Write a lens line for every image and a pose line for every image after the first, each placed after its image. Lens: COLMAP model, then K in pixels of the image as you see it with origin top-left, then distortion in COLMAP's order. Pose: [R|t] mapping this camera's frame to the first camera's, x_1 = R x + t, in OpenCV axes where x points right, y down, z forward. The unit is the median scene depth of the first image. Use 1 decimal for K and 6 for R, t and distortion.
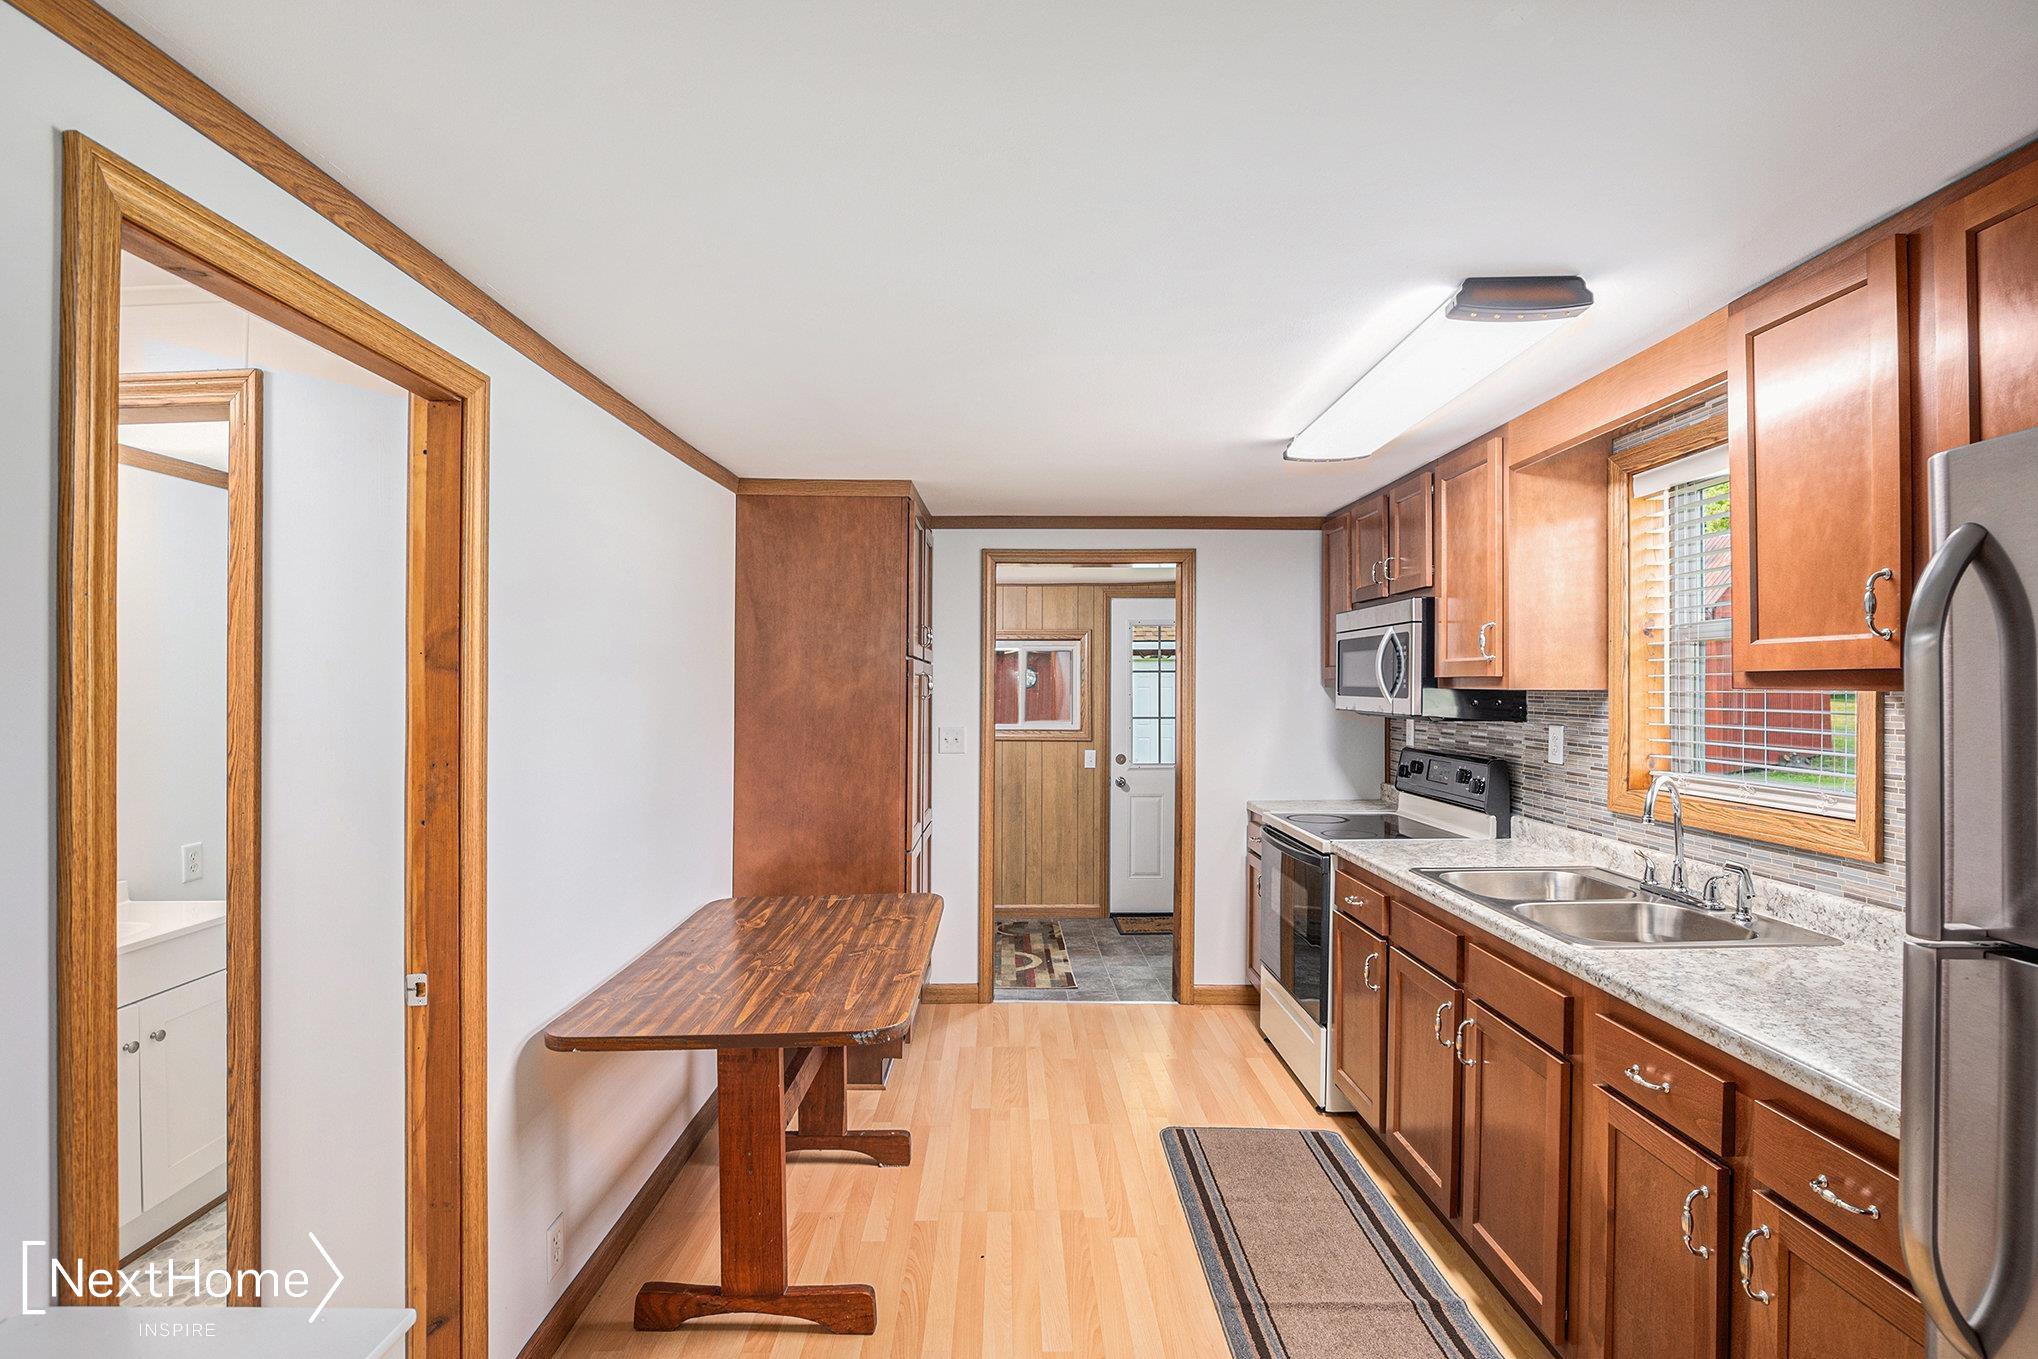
lens RADIAL K [[971.3, 0, 1016.7], [0, 971.3, 686.1], [0, 0, 1]] dist [-0.010614, -0.000346]
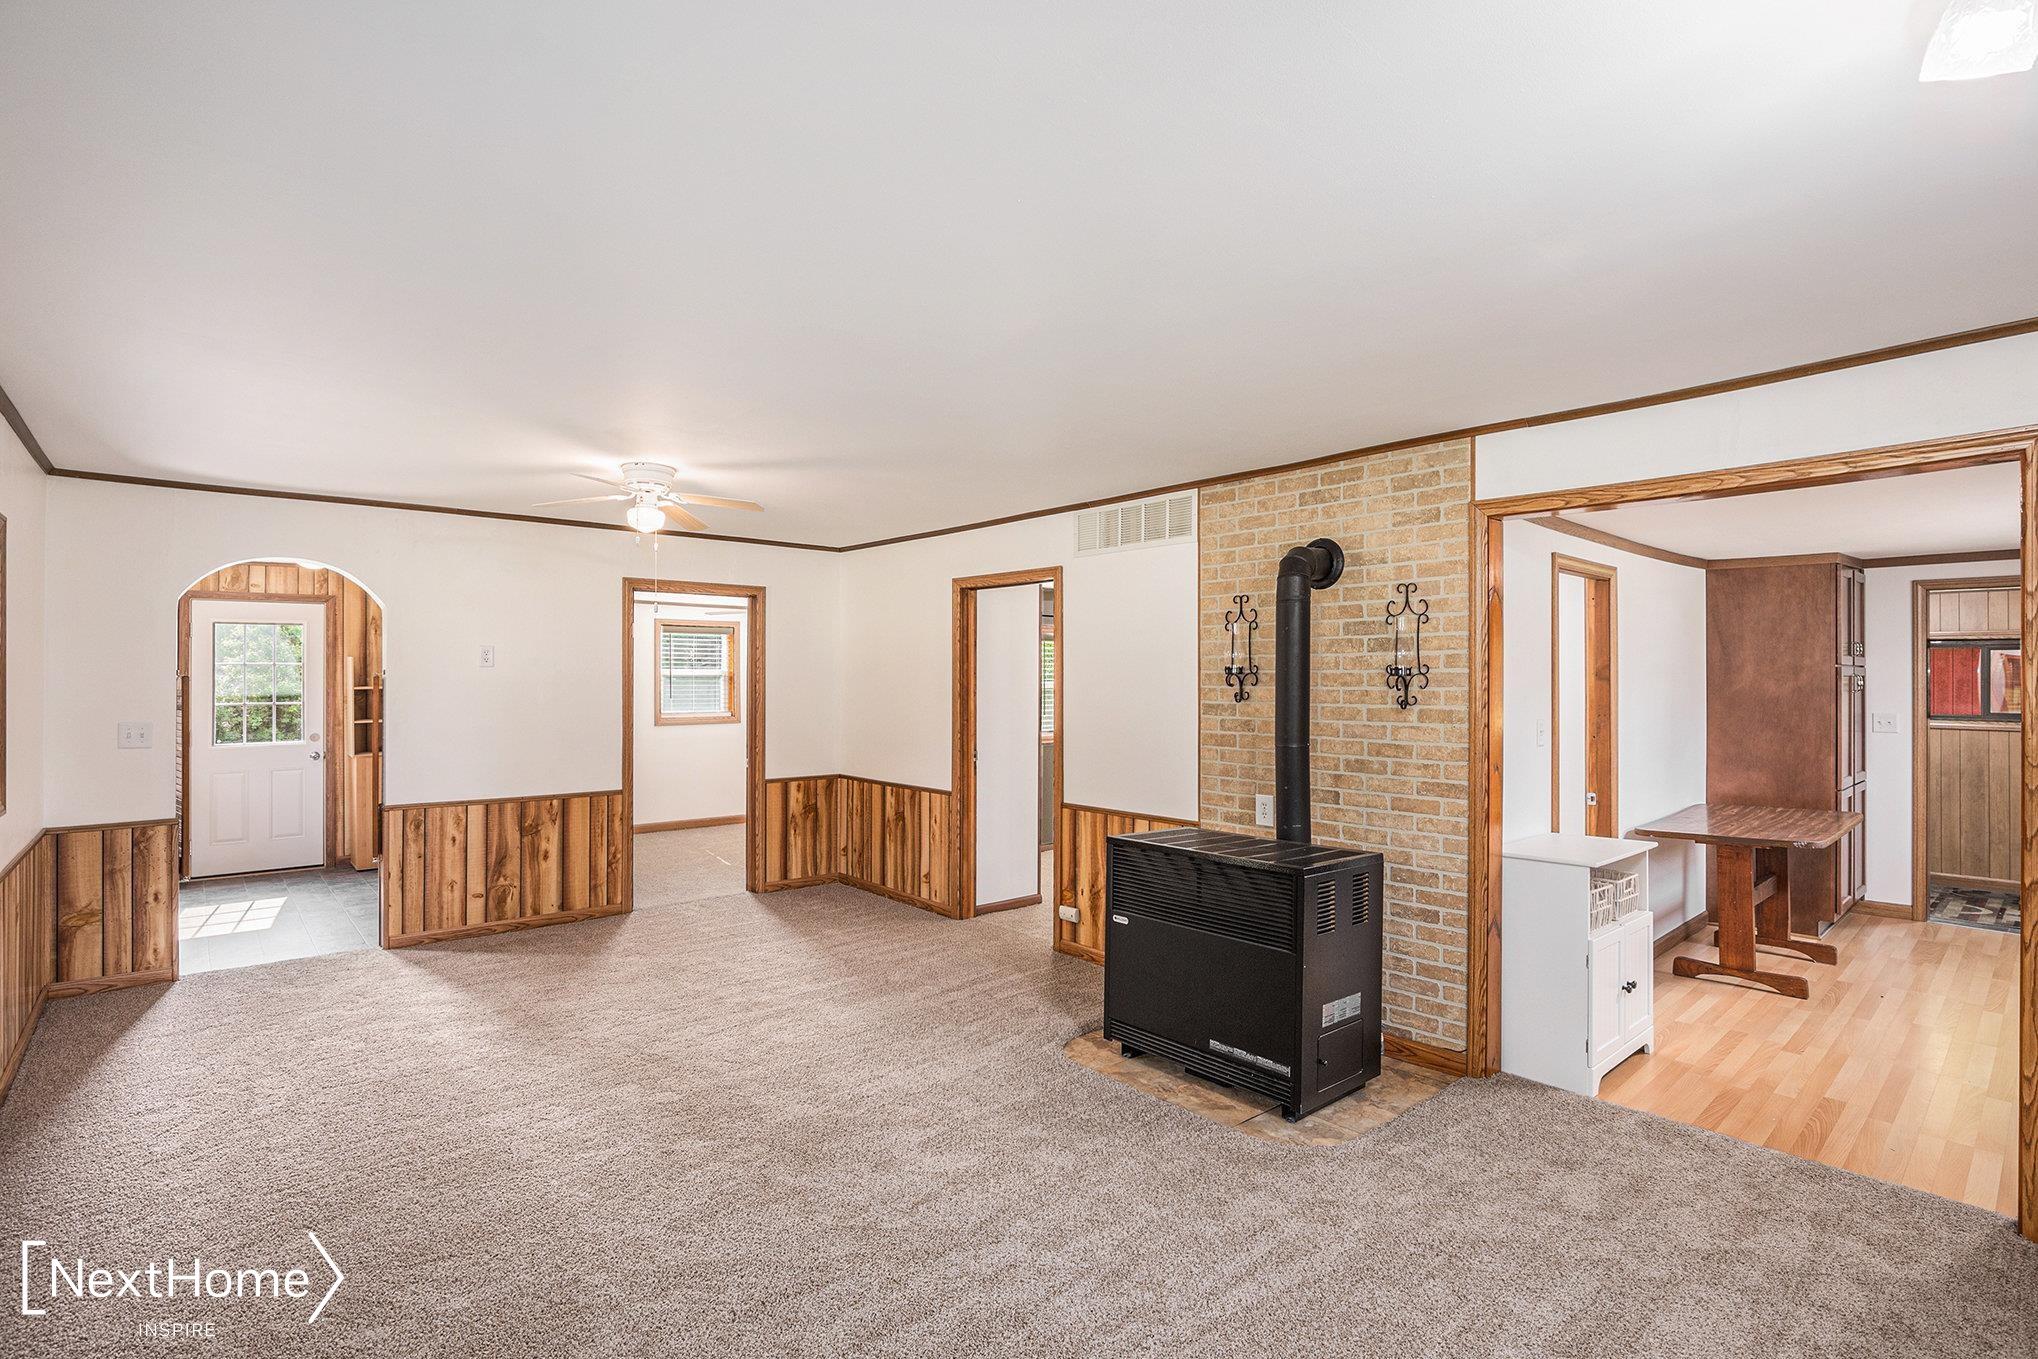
lens RADIAL K [[971.3, 0, 1024.0], [0, 971.3, 671.0], [0, 0, 1]] dist [-0.010614, -0.000346]
pose [[0.665450, -0.010017, -0.746375, 0.172533], [0.005063, 0.999948, -0.008906, -0.013099], [0.746425, 0.002147, 0.665466, -0.993618]]
